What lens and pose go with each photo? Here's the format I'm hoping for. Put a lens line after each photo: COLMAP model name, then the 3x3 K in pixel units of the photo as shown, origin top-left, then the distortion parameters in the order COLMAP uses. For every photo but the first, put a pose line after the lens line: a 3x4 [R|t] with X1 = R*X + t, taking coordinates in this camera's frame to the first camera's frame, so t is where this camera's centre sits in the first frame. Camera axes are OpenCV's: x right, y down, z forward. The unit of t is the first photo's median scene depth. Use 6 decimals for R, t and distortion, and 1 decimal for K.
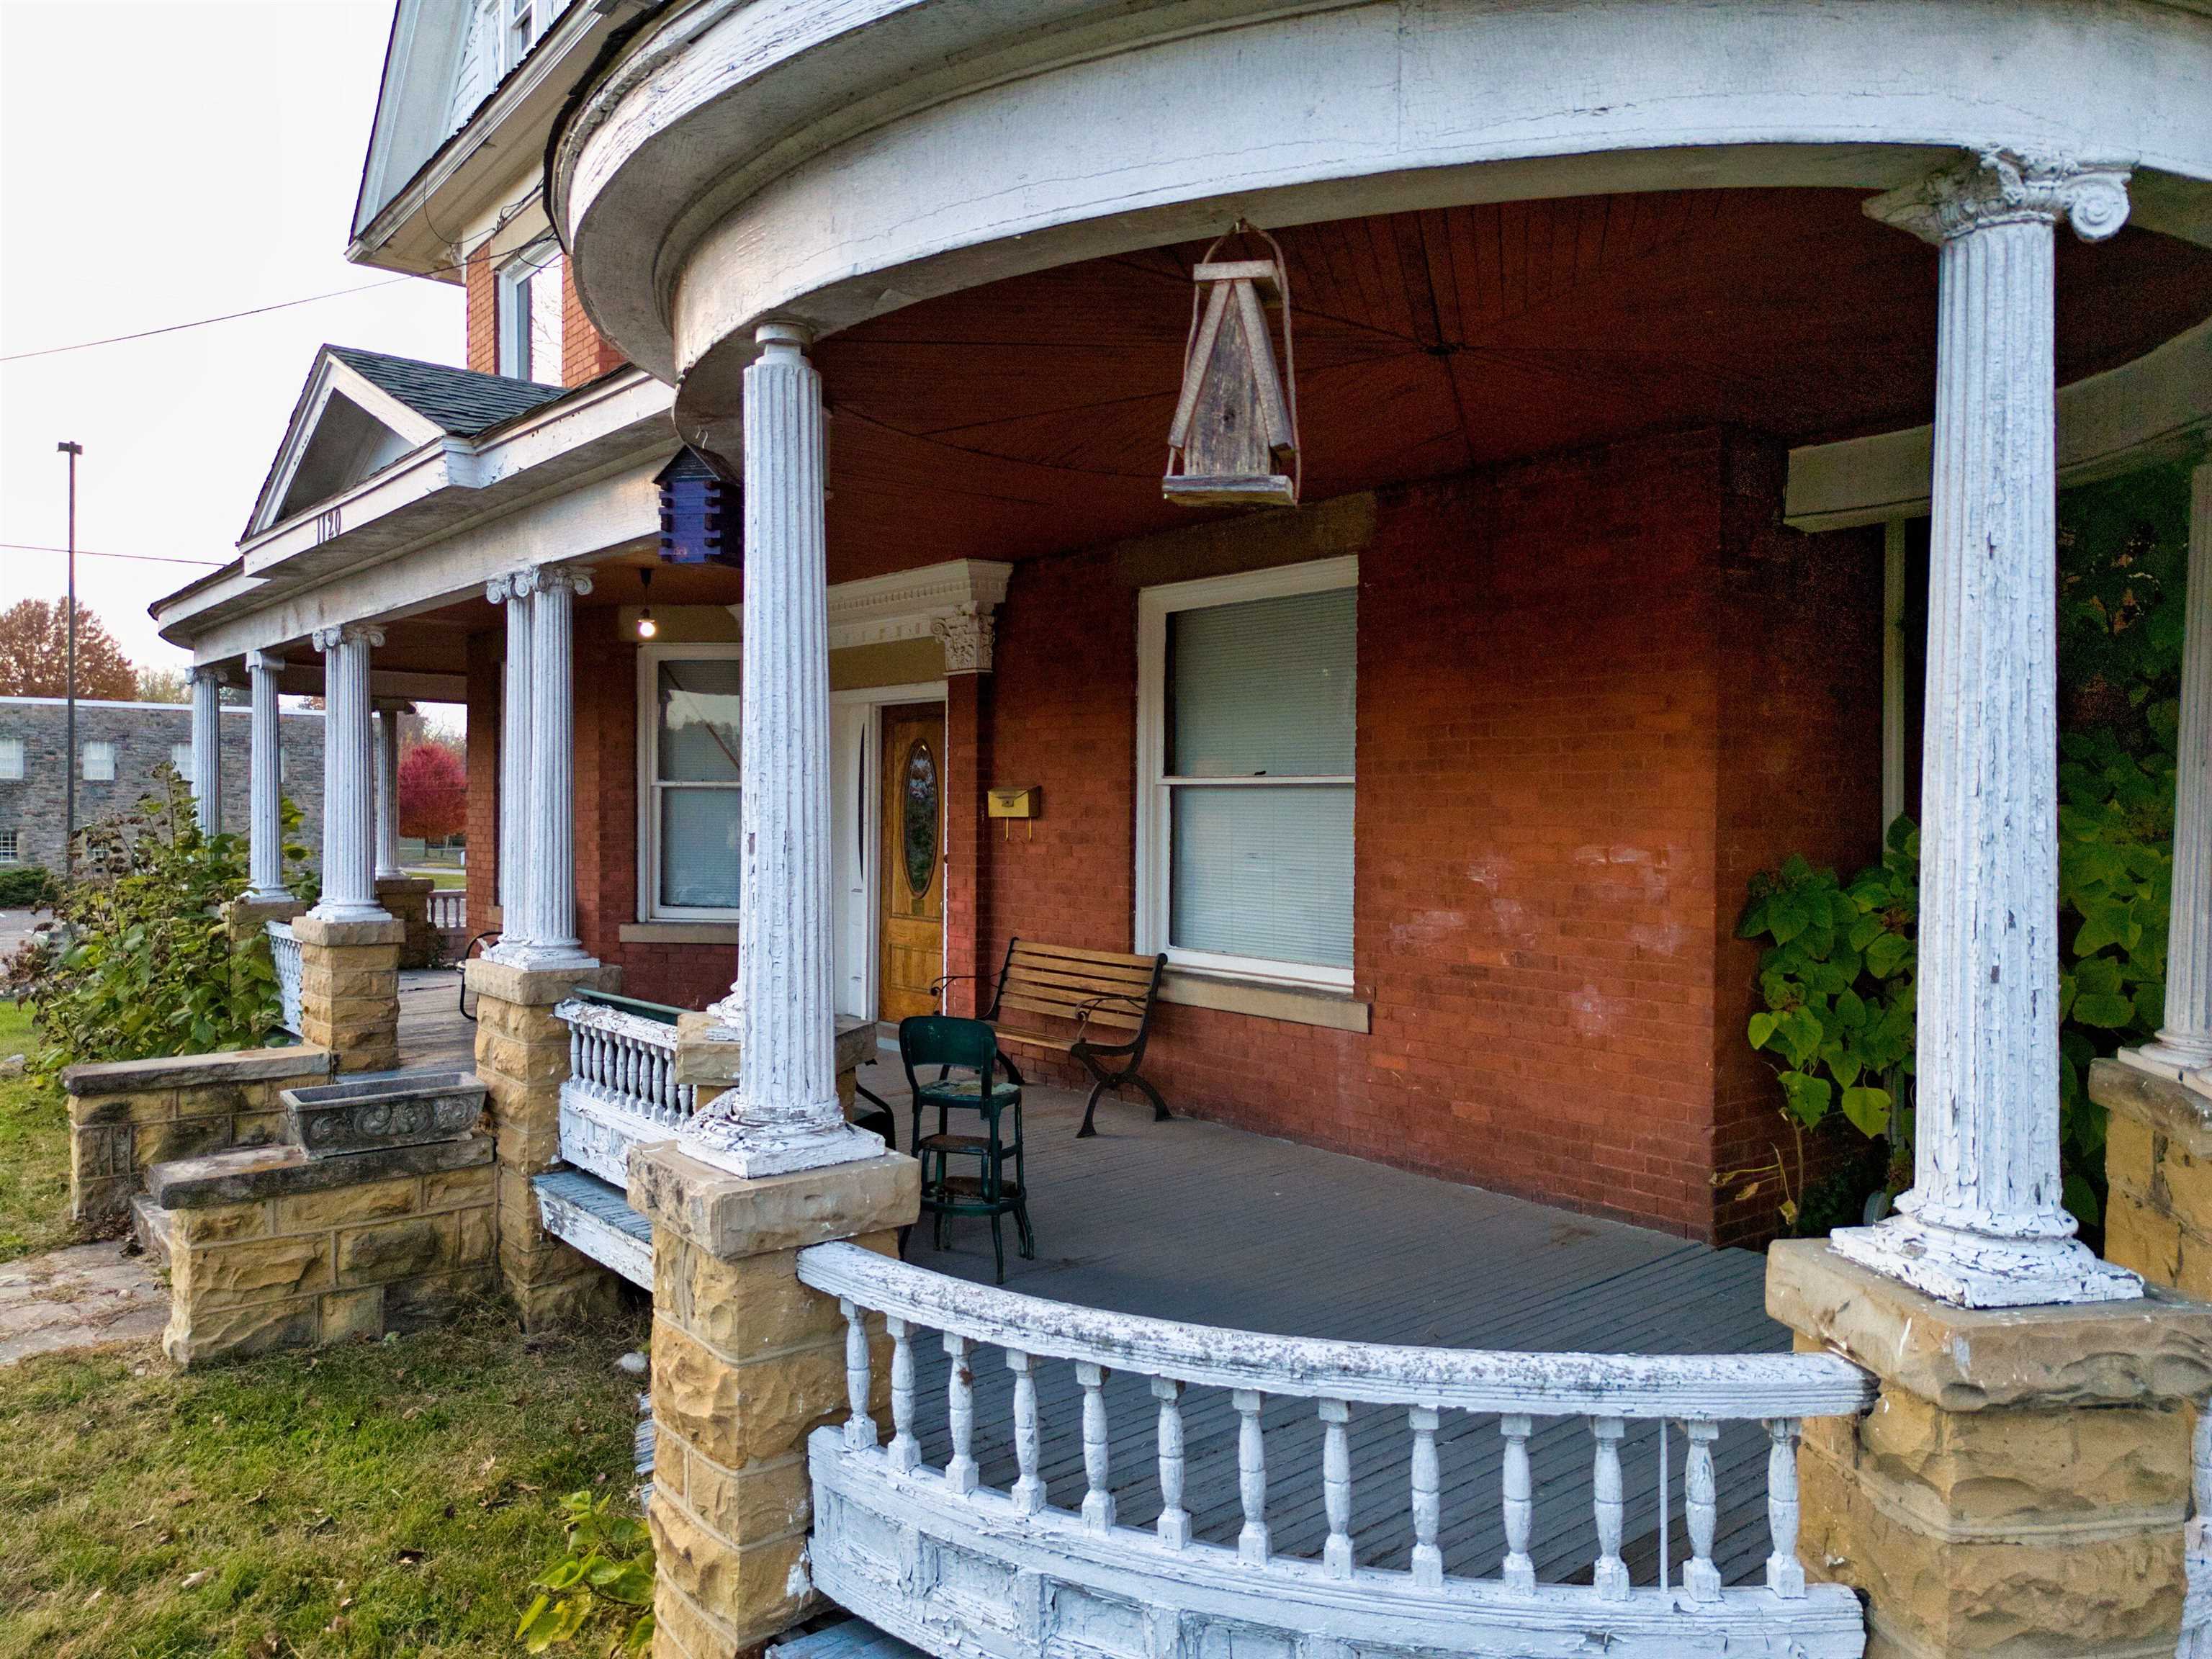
lens RADIAL K [[1560.5, 0, 1117.5], [0, 1560.5, 834.5], [0, 0, 1]] dist [0.040717, -0.001871]
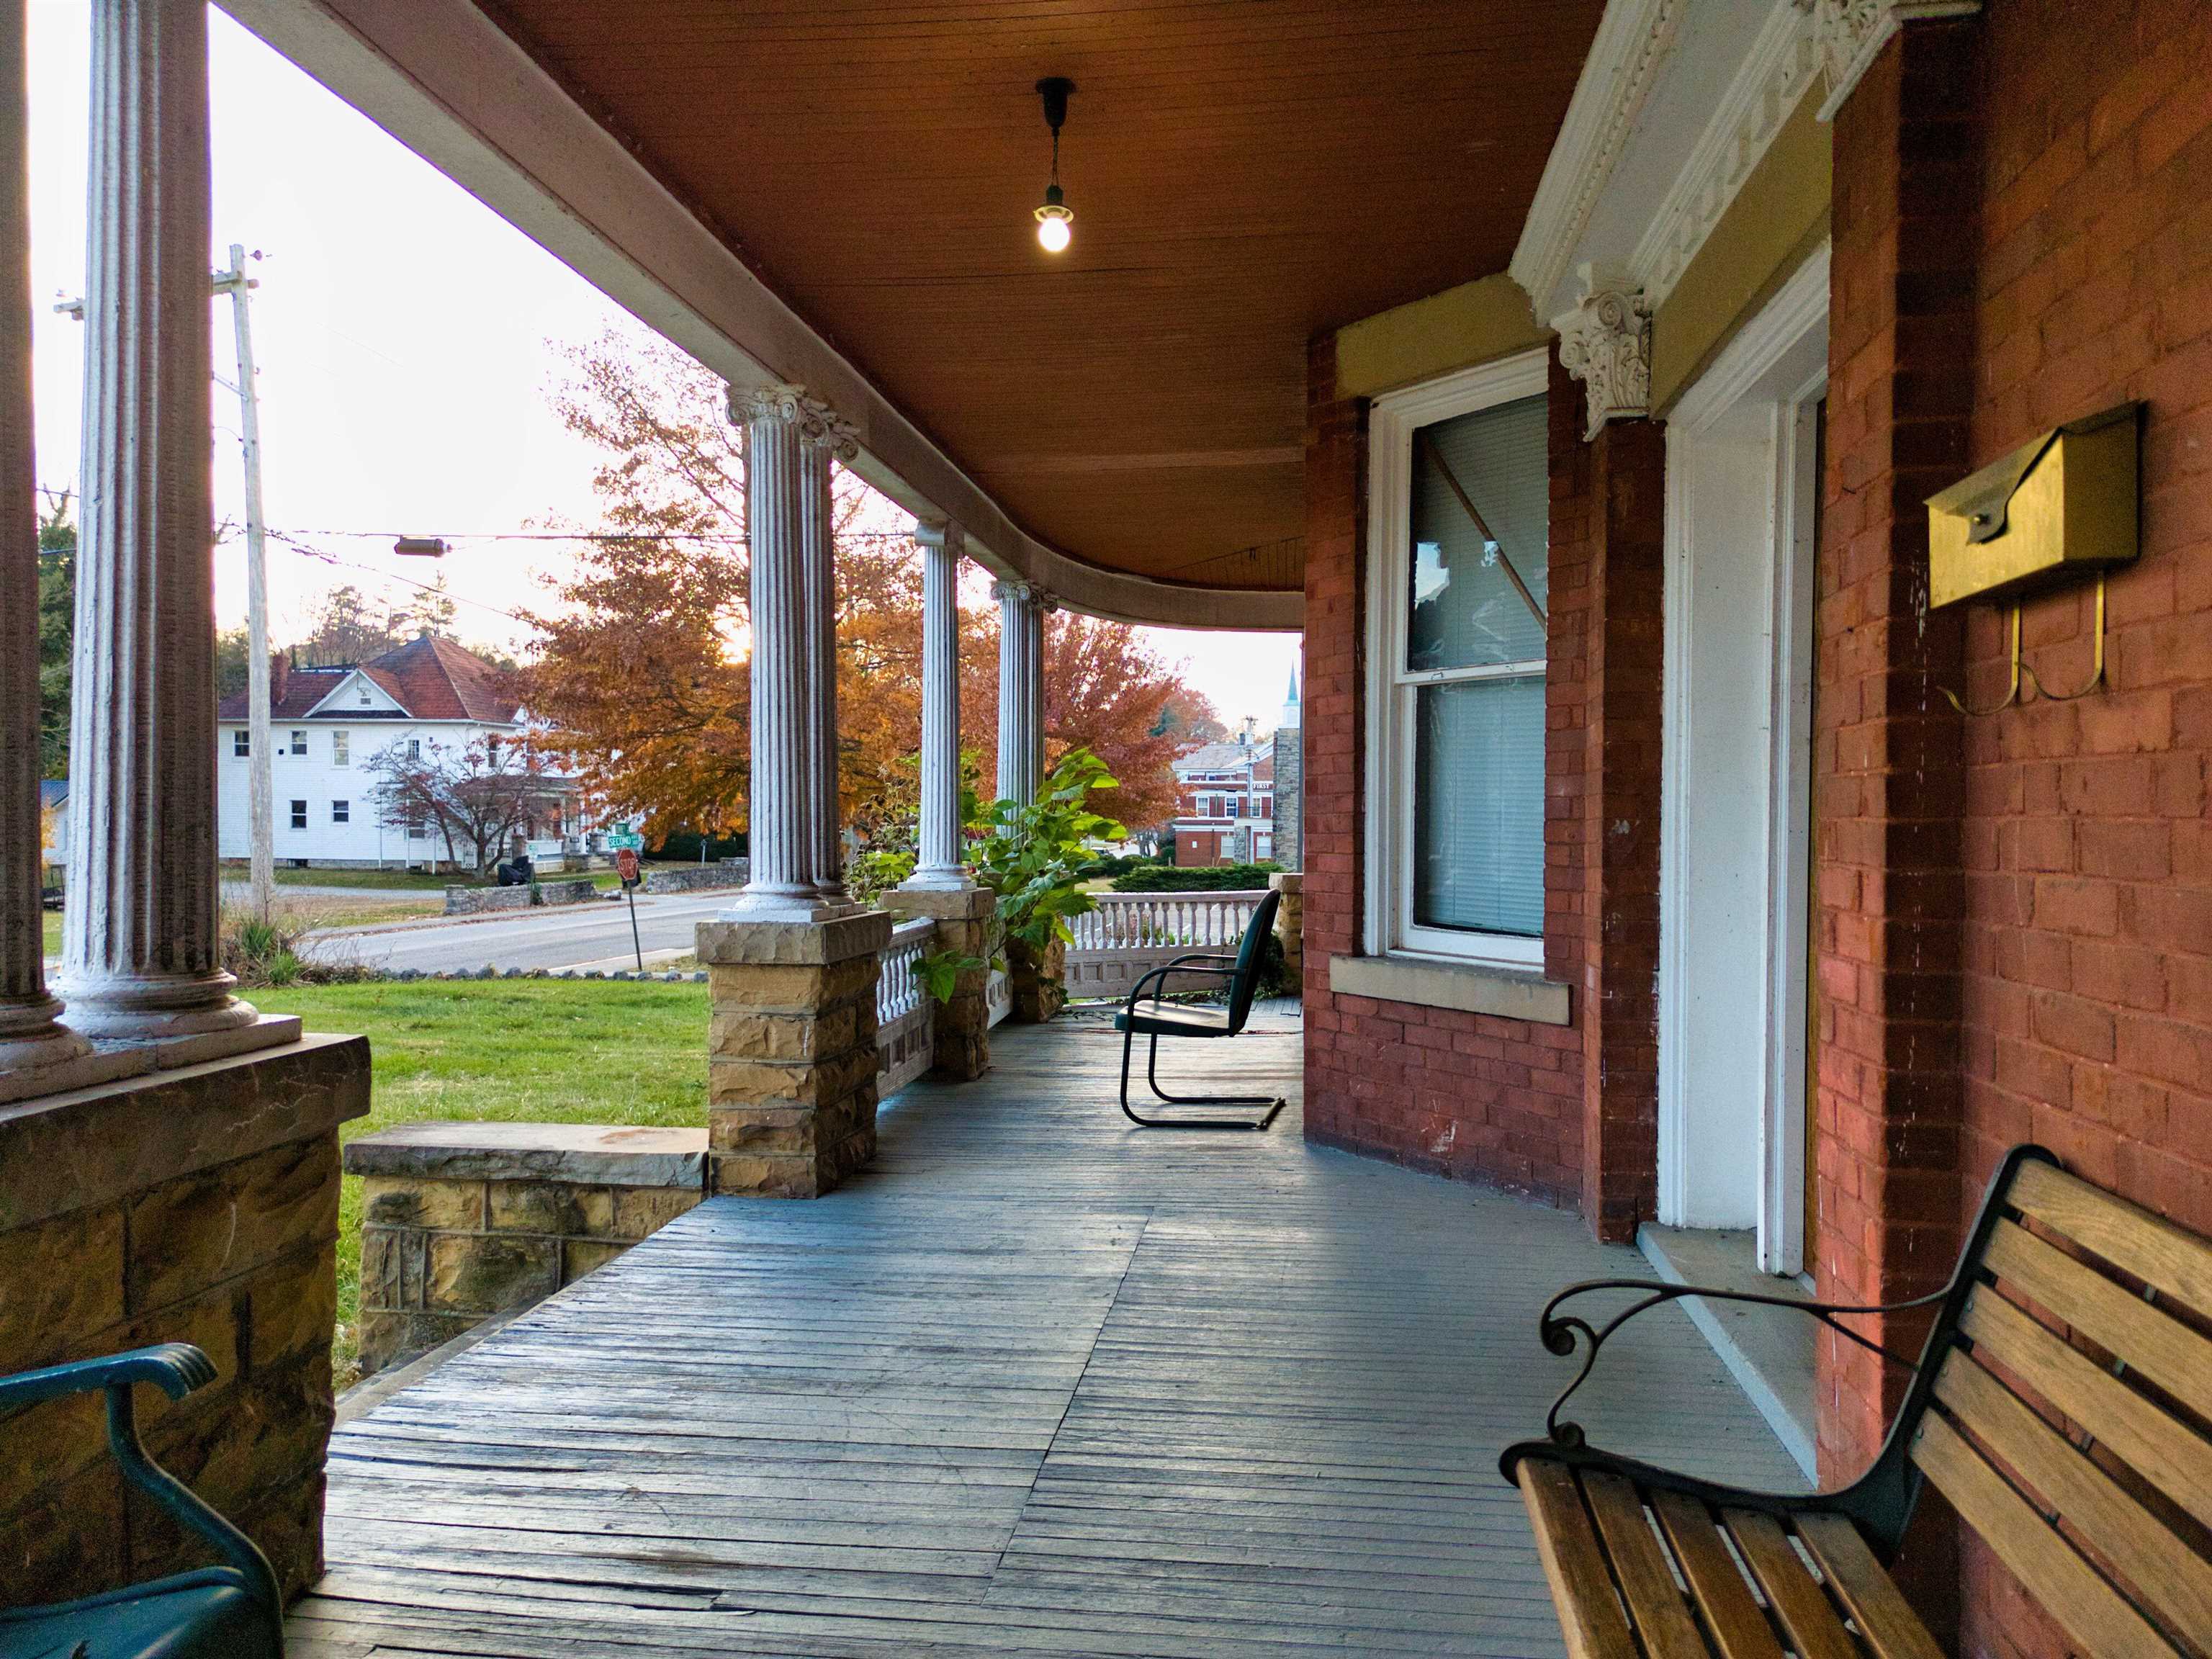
lens RADIAL K [[1560.5, 0, 1117.5], [0, 1560.5, 834.5], [0, 0, 1]] dist [0.040717, -0.001871]
pose [[0.680499, 0.008791, -0.732696, 0.008638], [-0.015660, 0.999874, -0.002548, 0.025333], [0.732582, 0.013208, 0.680551, 0.758797]]
